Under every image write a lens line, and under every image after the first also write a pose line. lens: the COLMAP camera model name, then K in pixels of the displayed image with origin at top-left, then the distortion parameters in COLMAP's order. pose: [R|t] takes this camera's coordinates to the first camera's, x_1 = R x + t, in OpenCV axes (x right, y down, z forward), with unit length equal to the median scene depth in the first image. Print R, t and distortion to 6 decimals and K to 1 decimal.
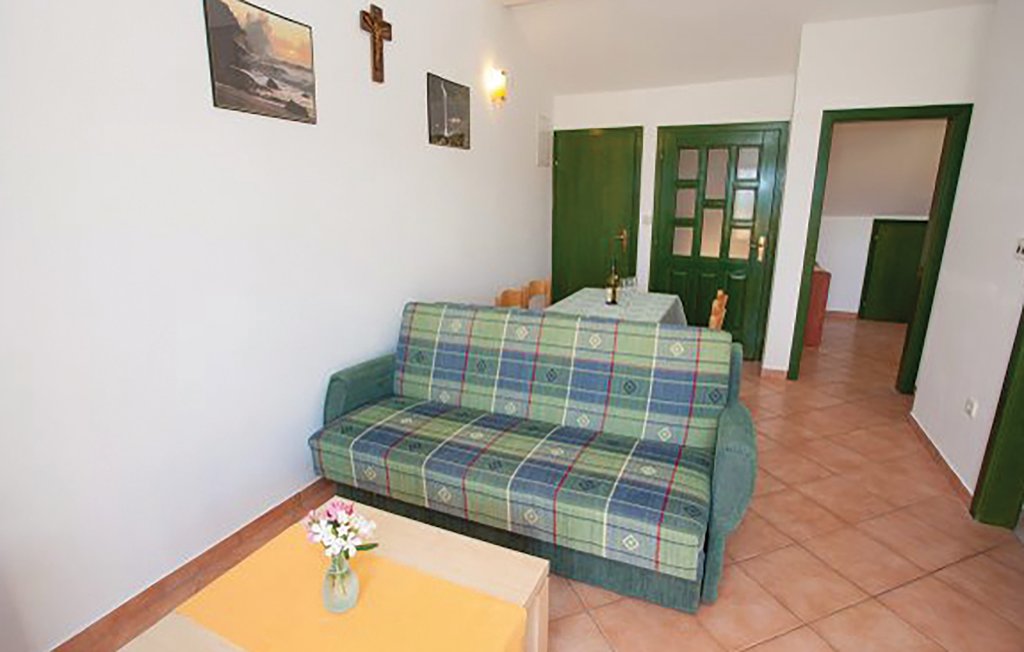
lens RADIAL K [[488.0, 0, 527.1], [0, 488.0, 332.1], [0, 0, 1]] dist [-0.067085, 0.000752]
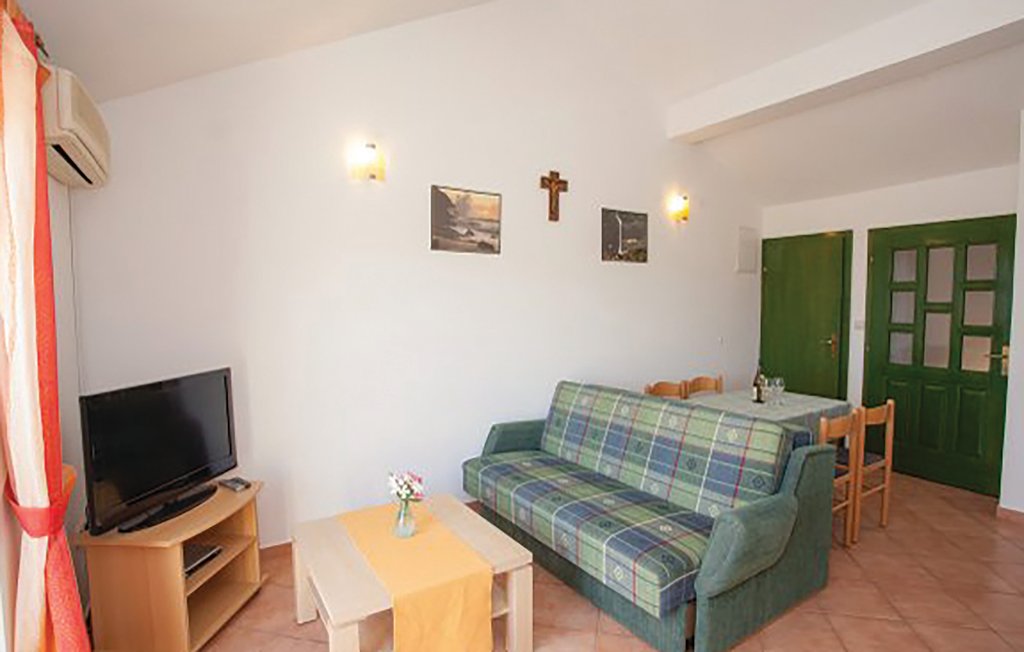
lens RADIAL K [[488.0, 0, 527.1], [0, 488.0, 332.1], [0, 0, 1]] dist [-0.067085, 0.000752]
pose [[0.846754, 0.032162, -0.531012, 0.363180], [-0.140104, 0.976415, -0.164271, 0.038420], [0.513205, 0.213494, 0.831289, -0.153487]]
